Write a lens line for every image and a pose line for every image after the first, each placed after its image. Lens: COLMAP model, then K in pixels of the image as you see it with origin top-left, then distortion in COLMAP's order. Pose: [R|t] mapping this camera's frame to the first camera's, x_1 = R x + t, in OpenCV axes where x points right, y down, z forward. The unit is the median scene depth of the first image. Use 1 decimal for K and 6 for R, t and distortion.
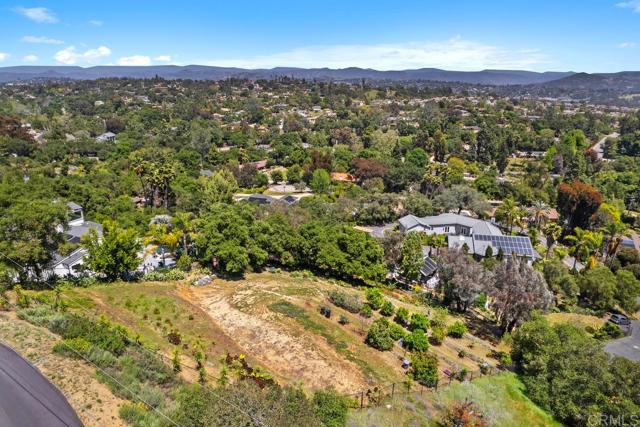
lens RADIAL K [[413.7, 0, 320.0], [0, 413.7, 213.5], [0, 0, 1]] dist [-0.081878, 0.078429]
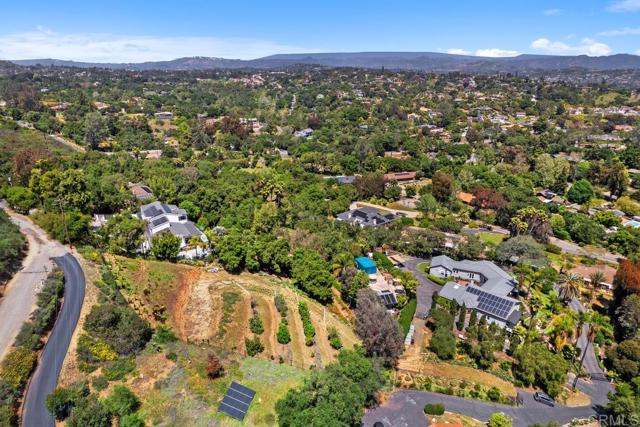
lens RADIAL K [[413.7, 0, 320.0], [0, 413.7, 213.5], [0, 0, 1]] dist [-0.081878, 0.078429]
pose [[0.854907, 0.181809, -0.485881, 0.162573], [-0.164515, 0.983250, 0.078453, -0.051768], [0.492006, 0.012864, 0.870497, -0.062627]]
